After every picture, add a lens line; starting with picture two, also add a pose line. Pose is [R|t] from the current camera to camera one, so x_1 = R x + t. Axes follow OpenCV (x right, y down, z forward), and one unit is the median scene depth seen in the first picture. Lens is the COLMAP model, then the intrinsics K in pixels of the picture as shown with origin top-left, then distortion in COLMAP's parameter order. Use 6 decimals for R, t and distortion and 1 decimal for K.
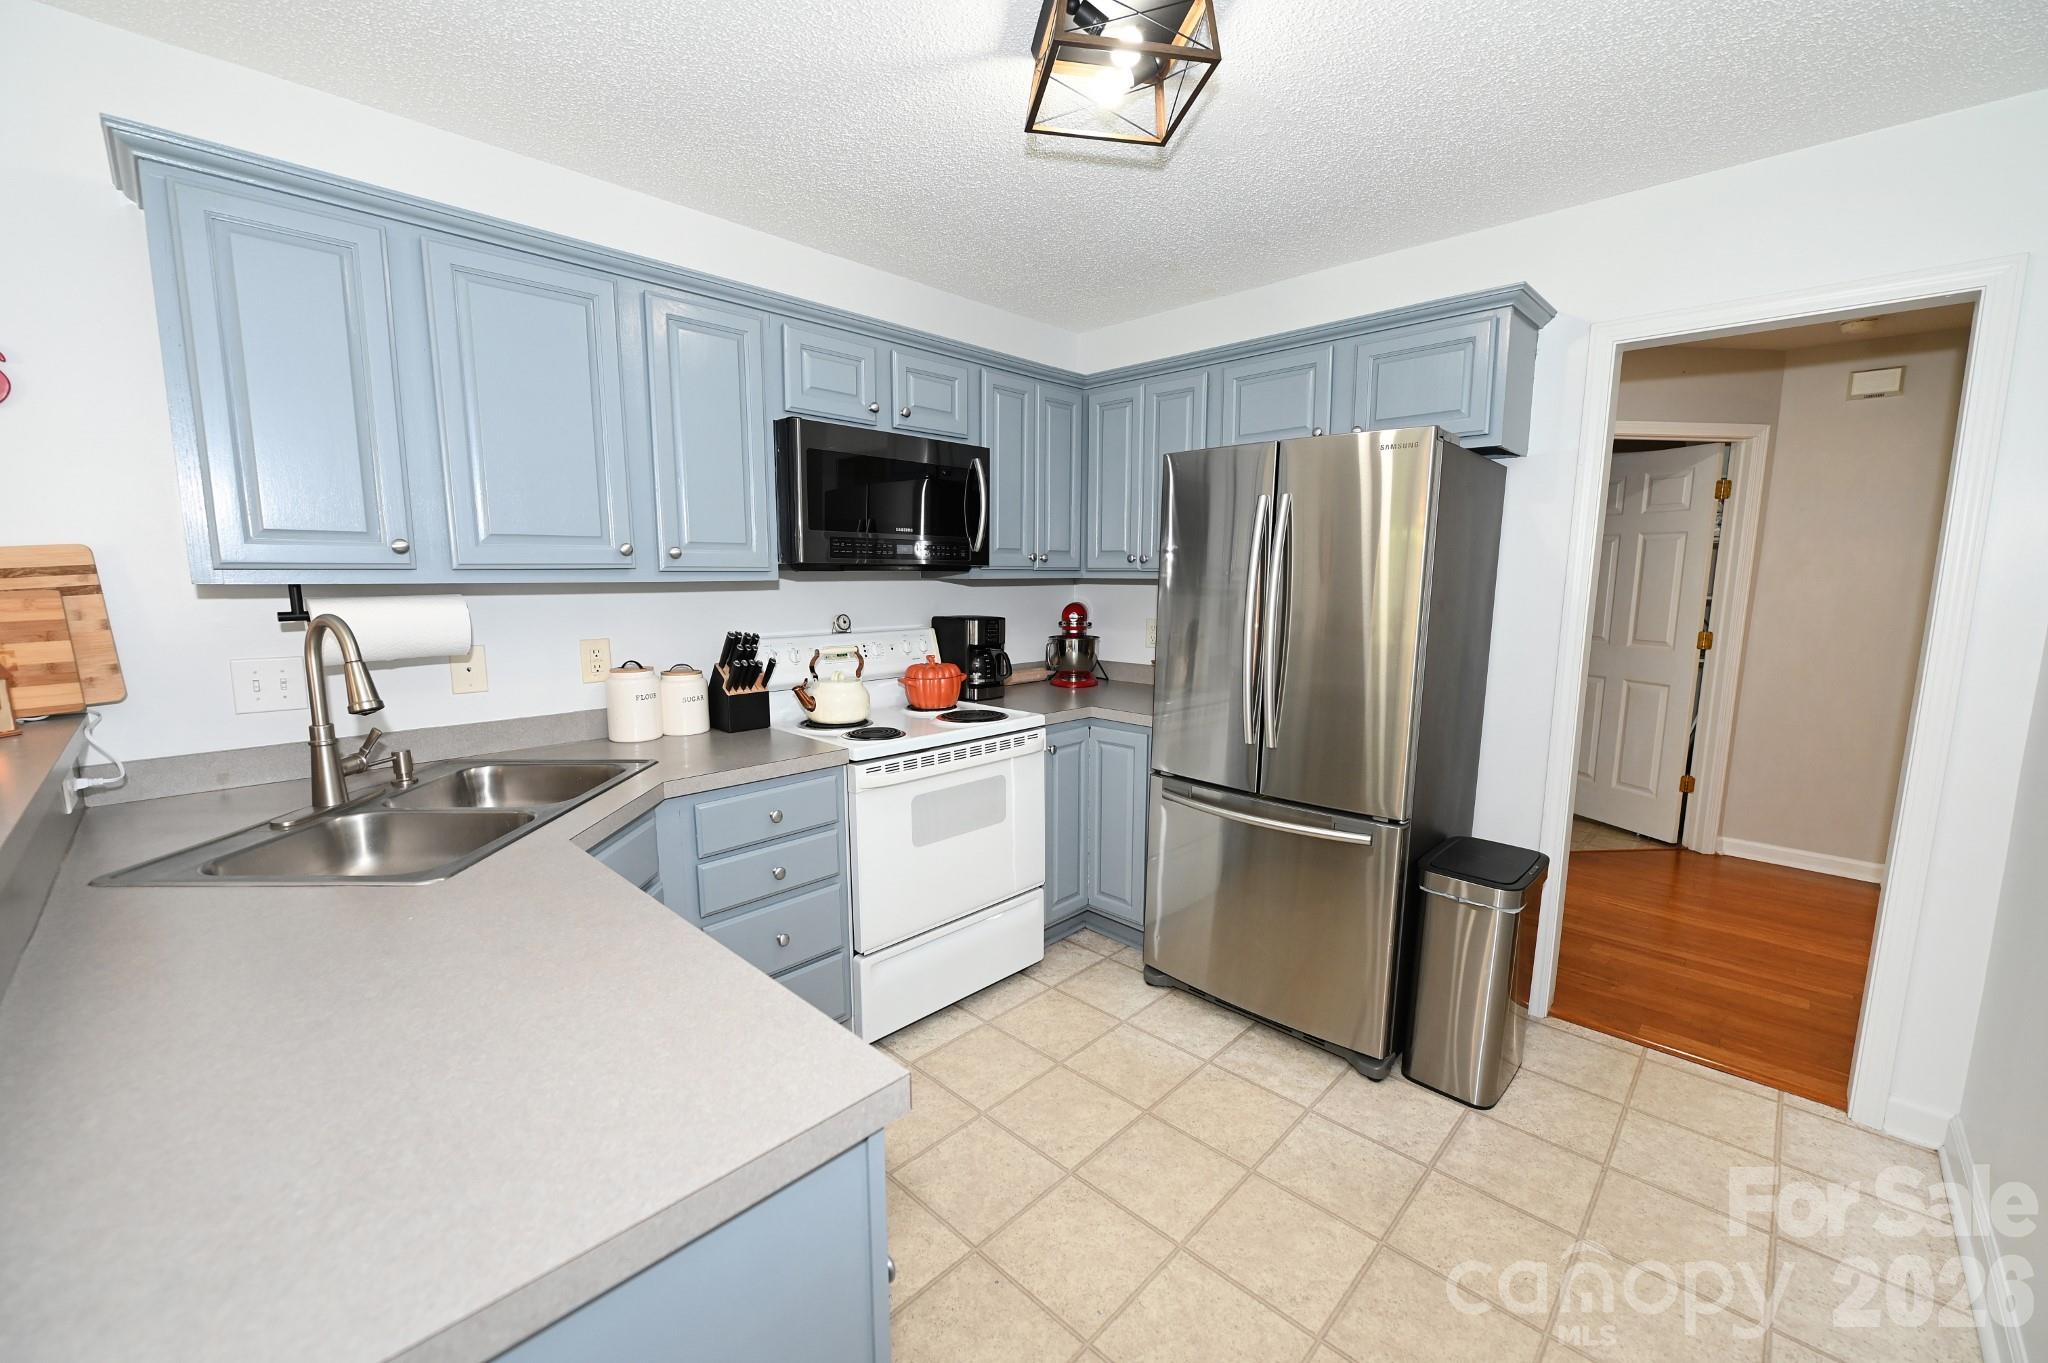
lens RADIAL K [[802.4, 0, 1024.3], [0, 802.4, 693.2], [0, 0, 1]] dist [-0.022201, -0.000125]
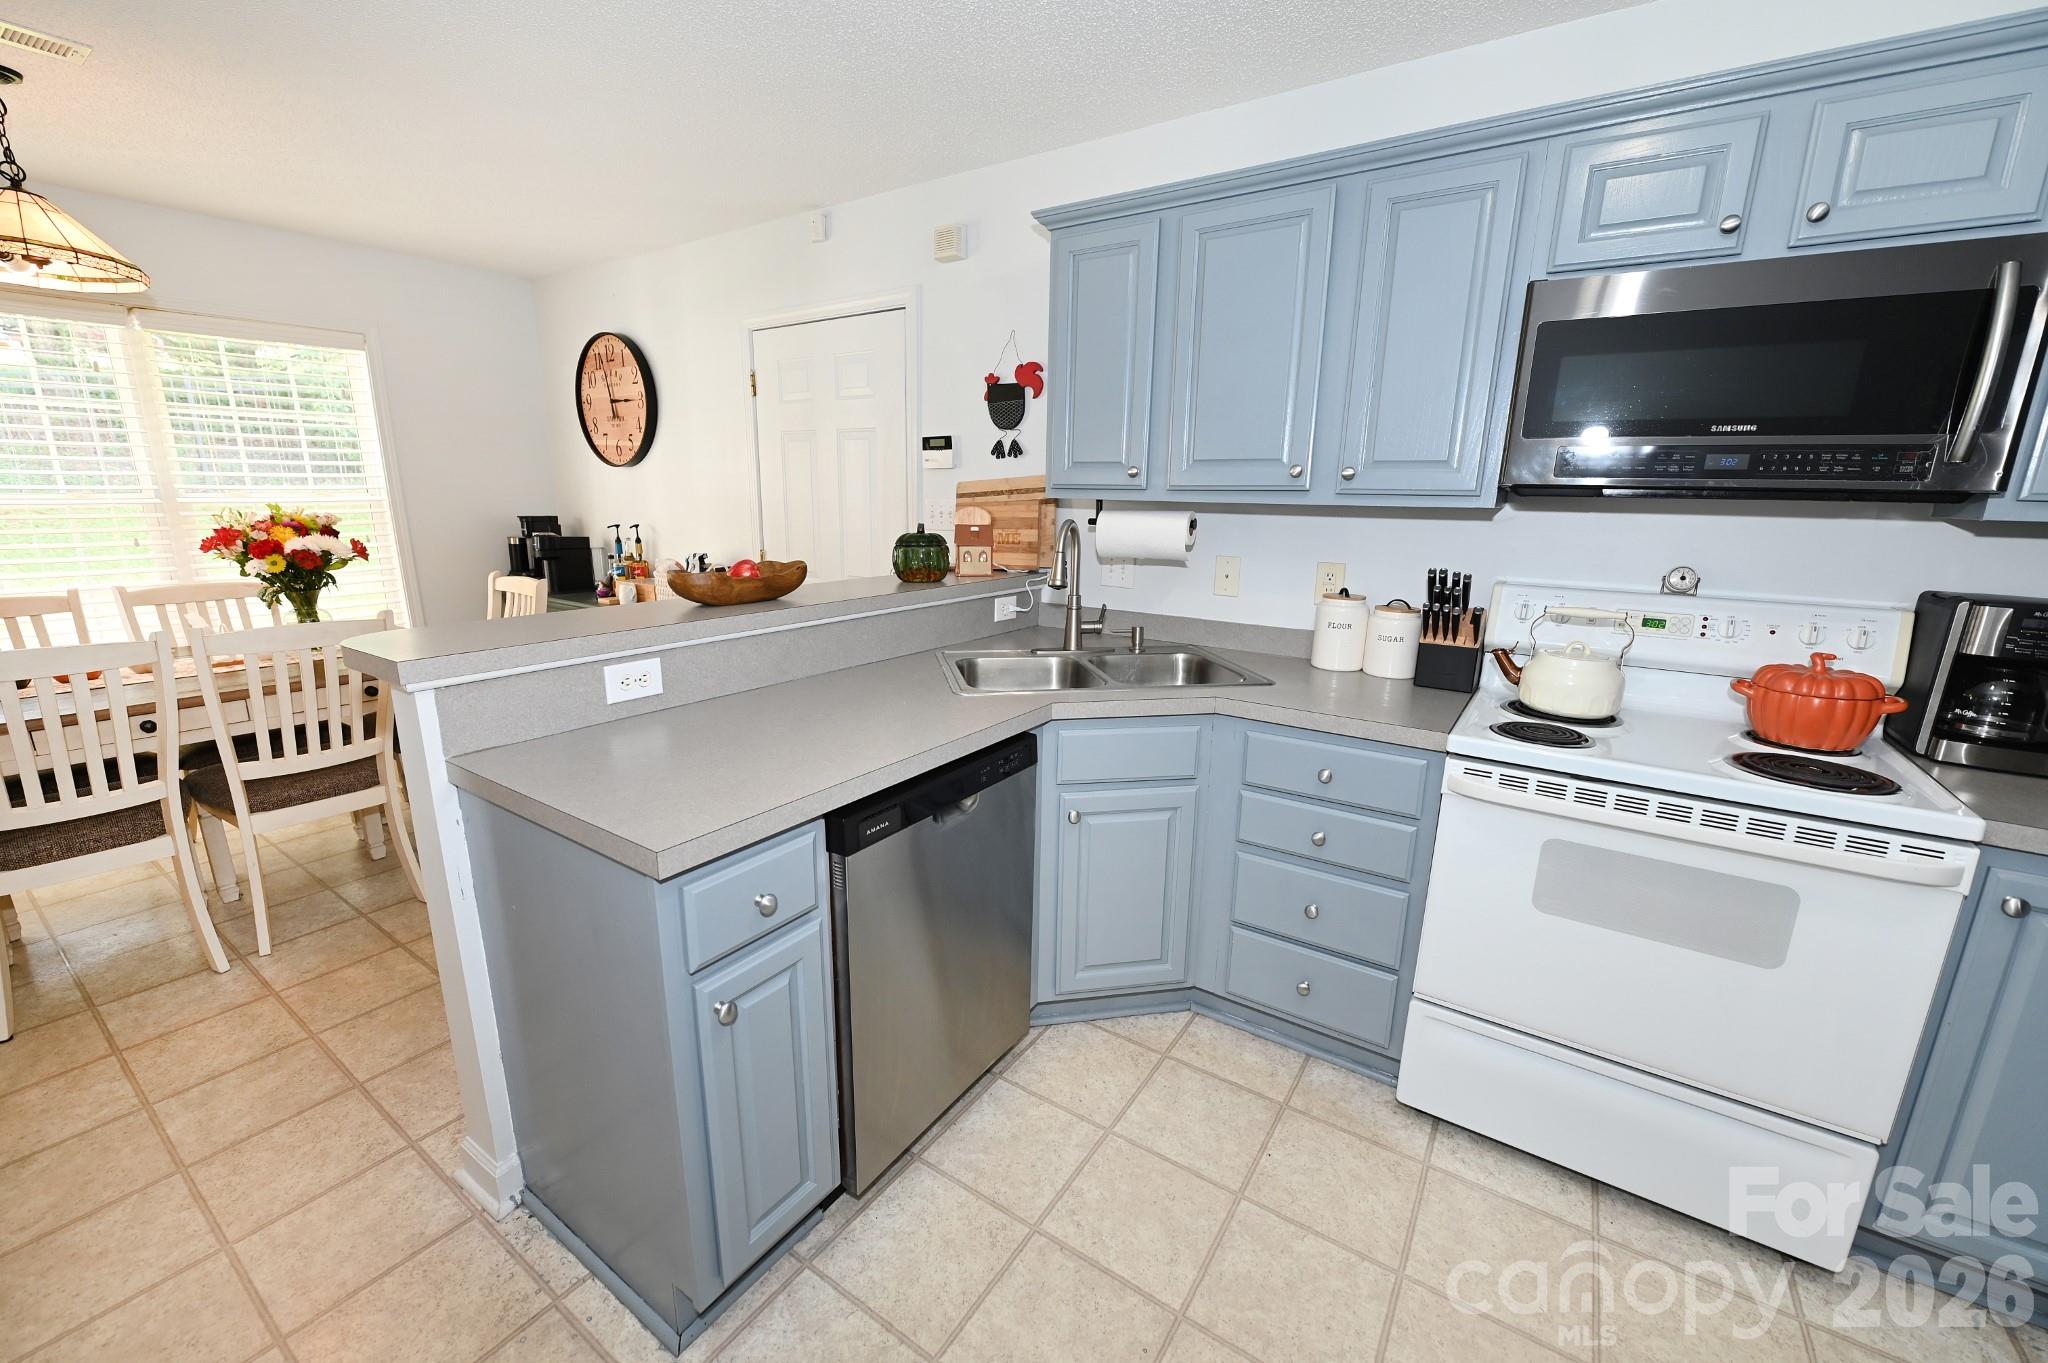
lens RADIAL K [[822.4, 0, 1033.2], [0, 822.4, 690.9], [0, 0, 1]] dist [-0.009276, -0.000862]
pose [[0.171327, 0.231668, -0.957589, 0.424486], [-0.159439, 0.965668, 0.205096, -0.063050], [0.972227, 0.117539, 0.202382, 0.434558]]
